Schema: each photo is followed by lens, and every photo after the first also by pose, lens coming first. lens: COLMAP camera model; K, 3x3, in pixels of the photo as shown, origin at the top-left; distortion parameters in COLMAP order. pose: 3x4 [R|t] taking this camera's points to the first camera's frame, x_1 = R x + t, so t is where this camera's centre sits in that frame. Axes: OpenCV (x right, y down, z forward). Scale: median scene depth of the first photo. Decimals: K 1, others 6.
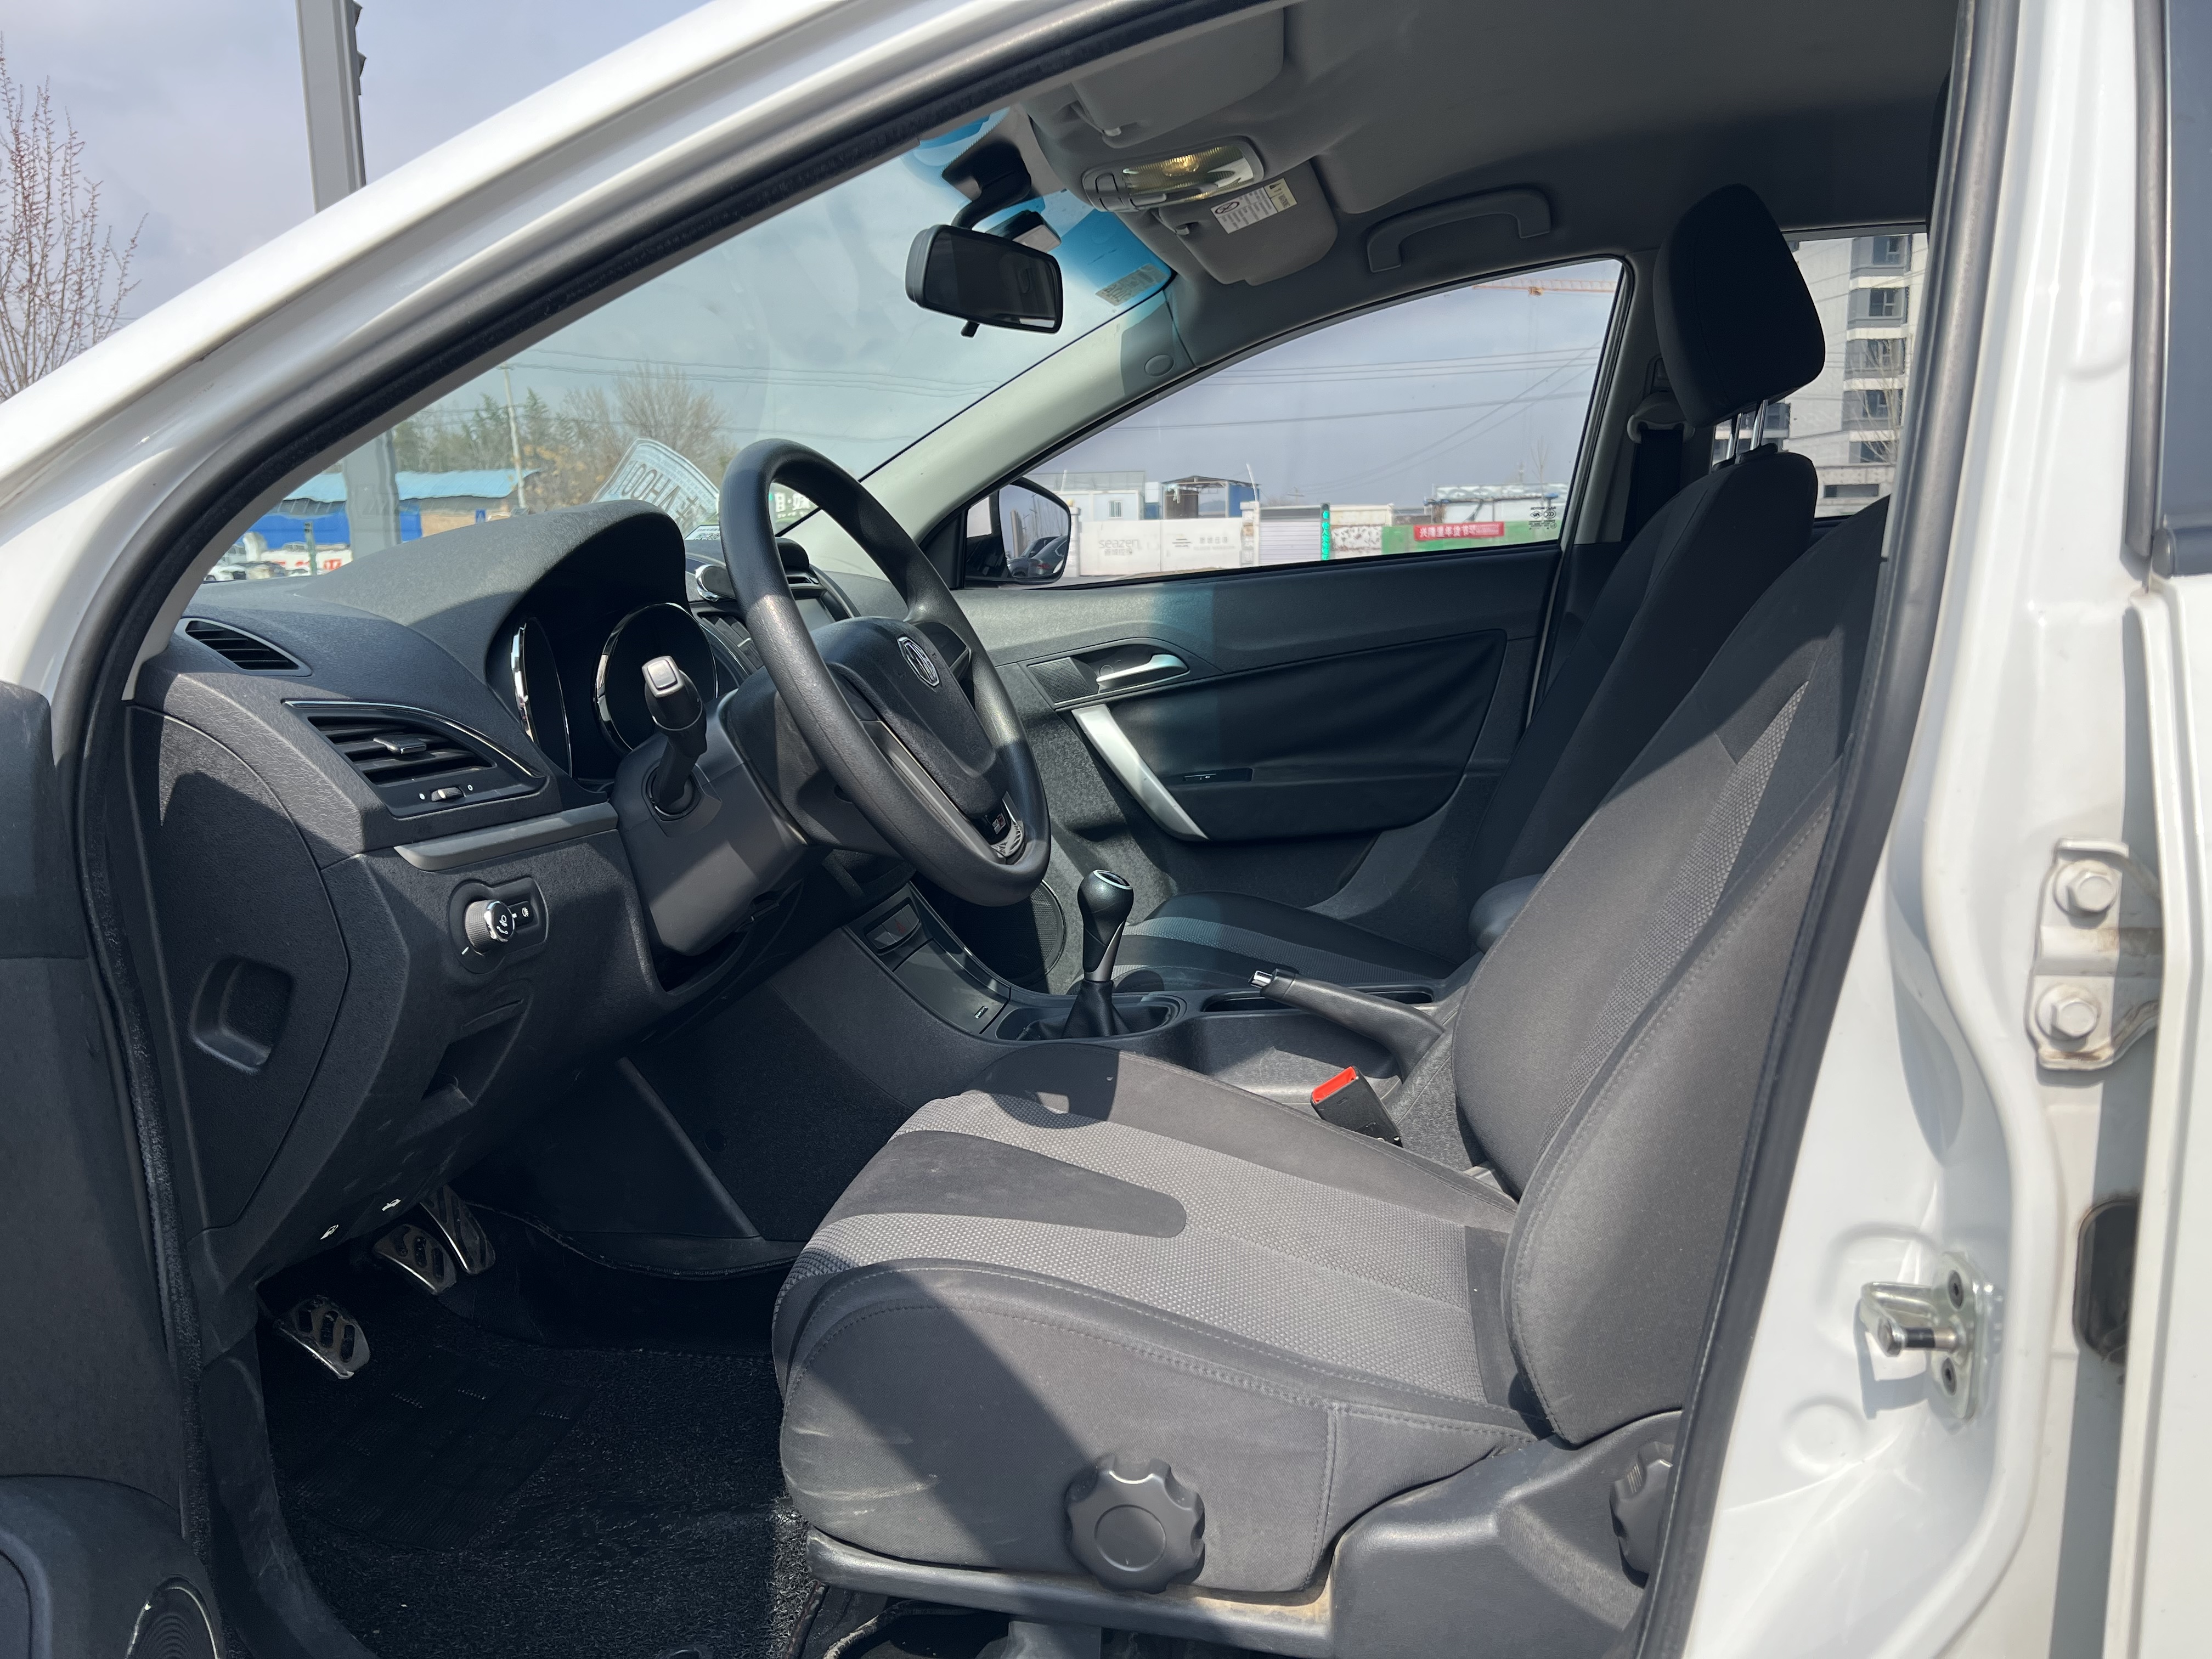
lens RADIAL K [[1737.5, 0, 1106.0], [0, 1737.5, 829.5], [0, 0, 1]] dist [0.080797, -0.158138]
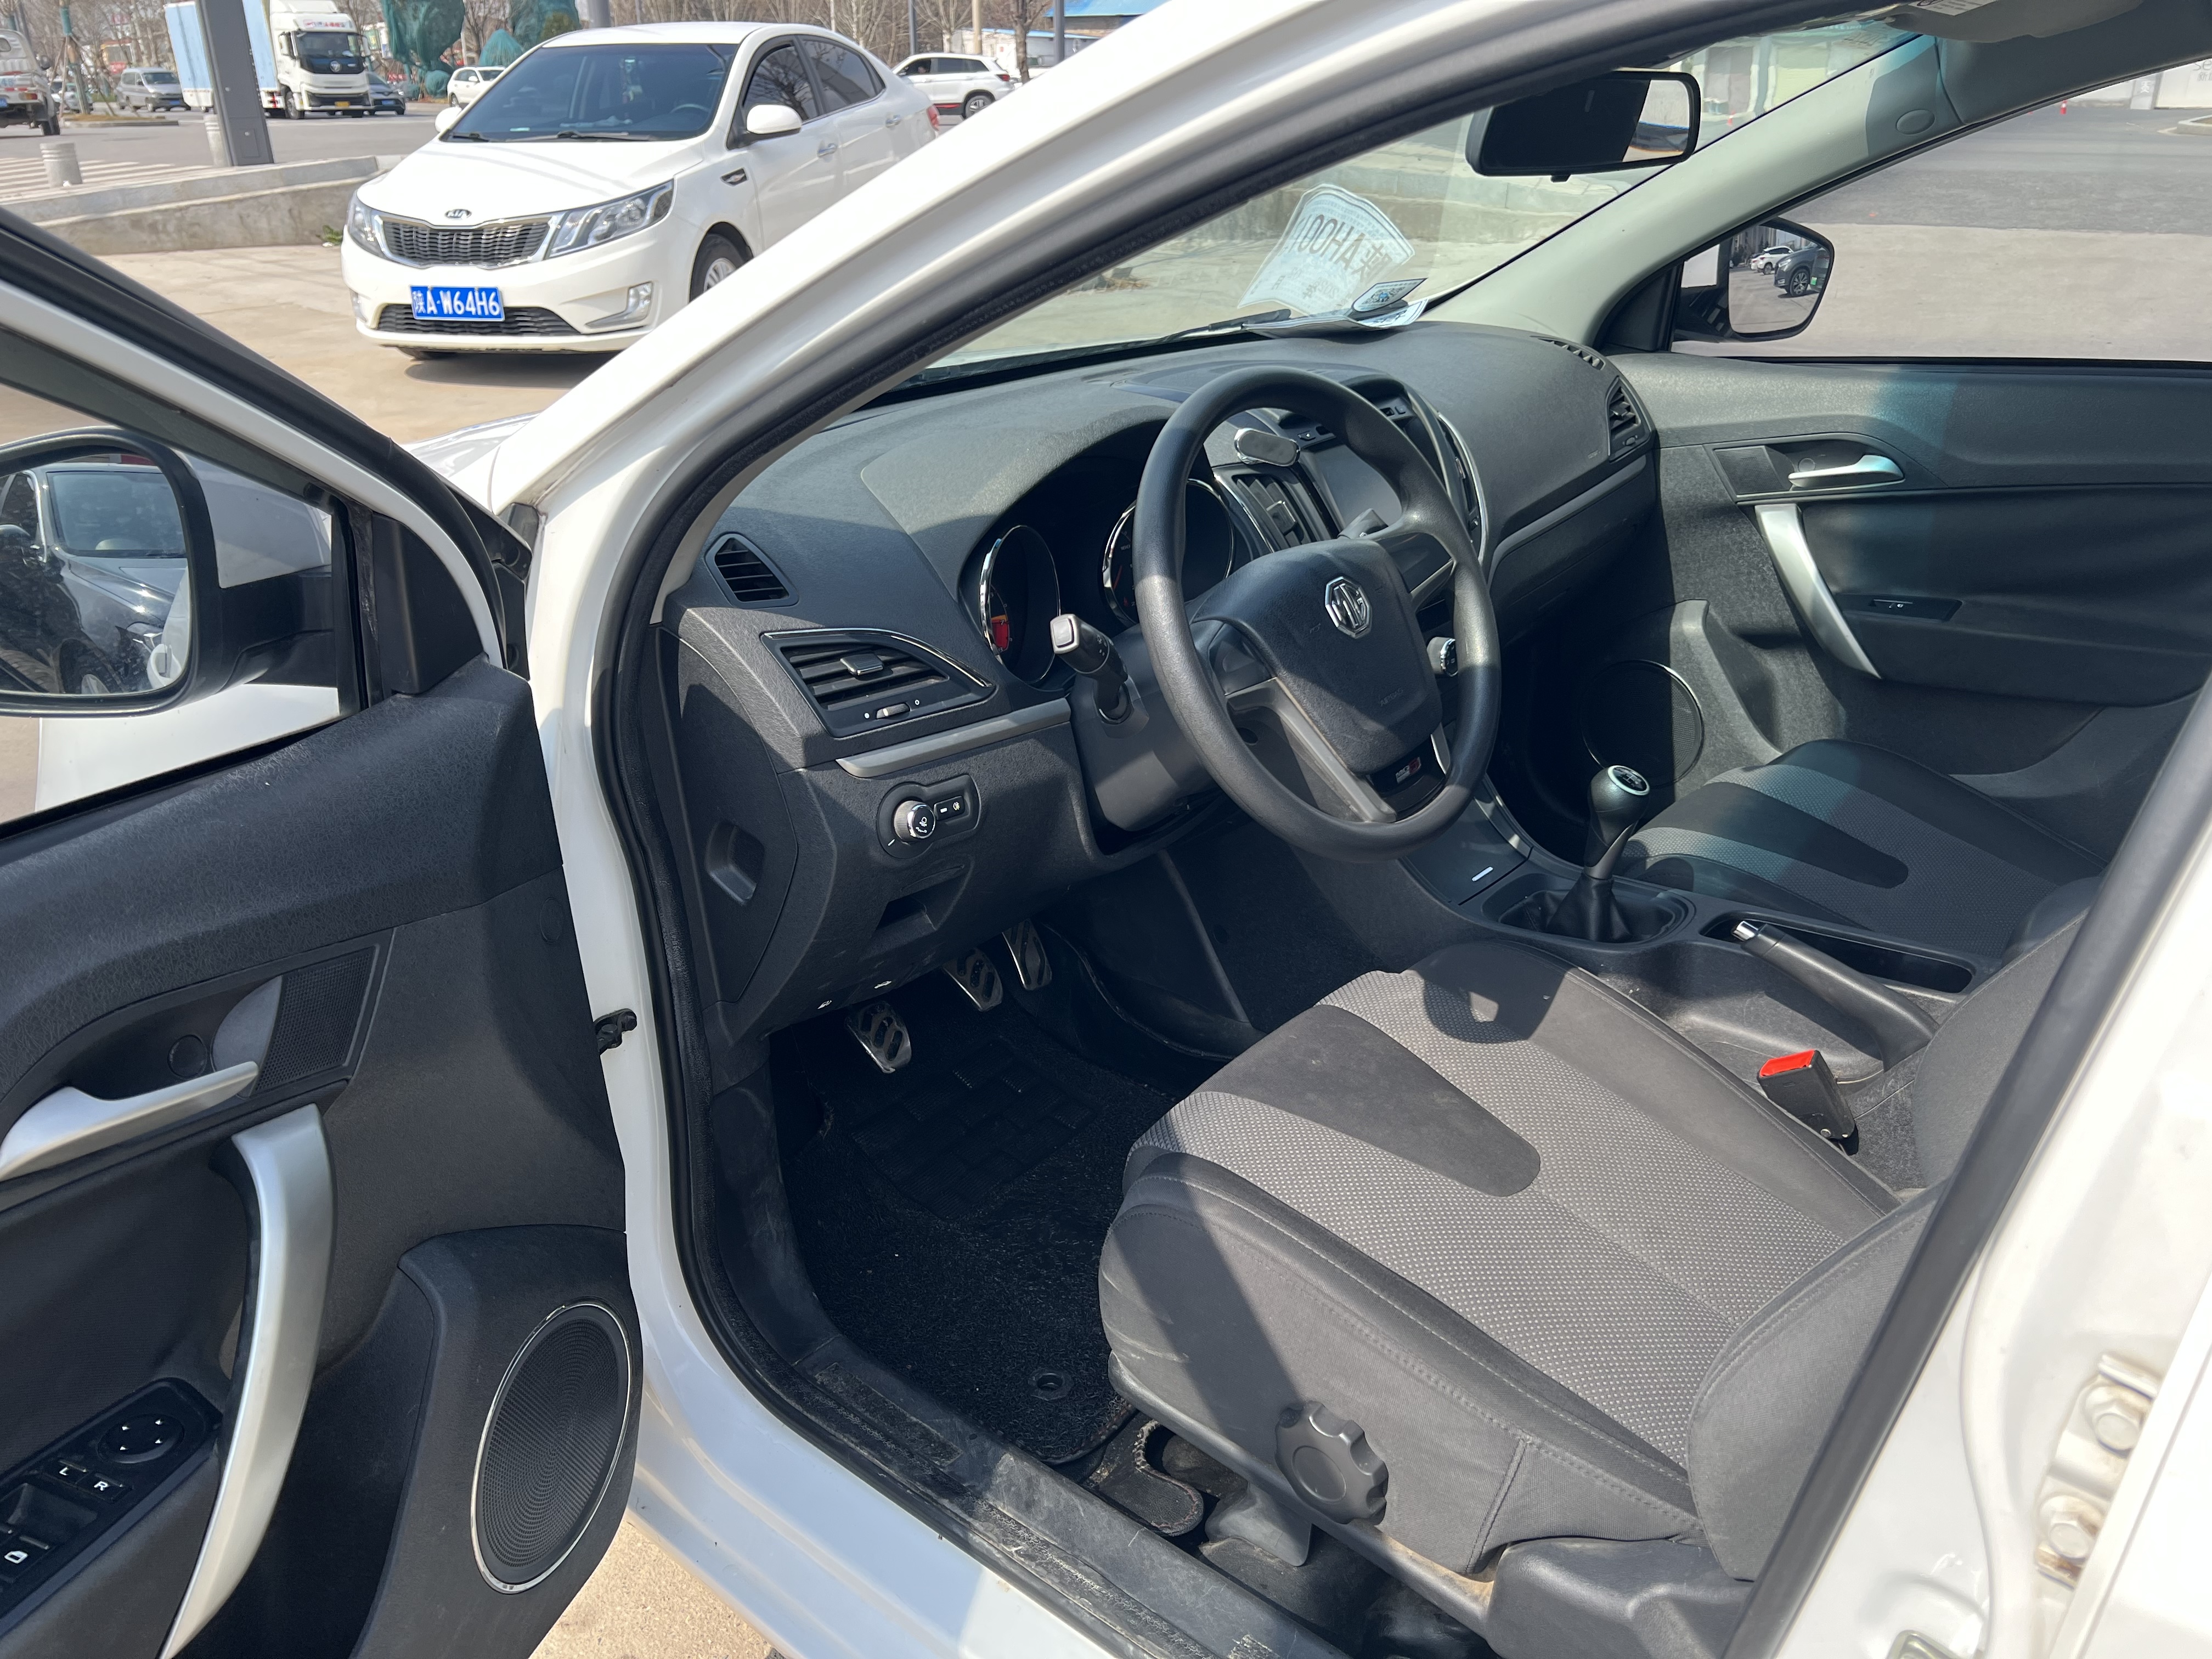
lens RADIAL K [[1768.8, 0, 1106.0], [0, 1768.8, 829.5], [0, 0, 1]] dist [0.091853, -0.160861]
pose [[0.846471, 0.228810, -0.480763, 0.319245], [-0.080735, 0.947669, 0.308877, -0.301930], [0.526278, -0.222641, 0.820647, 0.061166]]
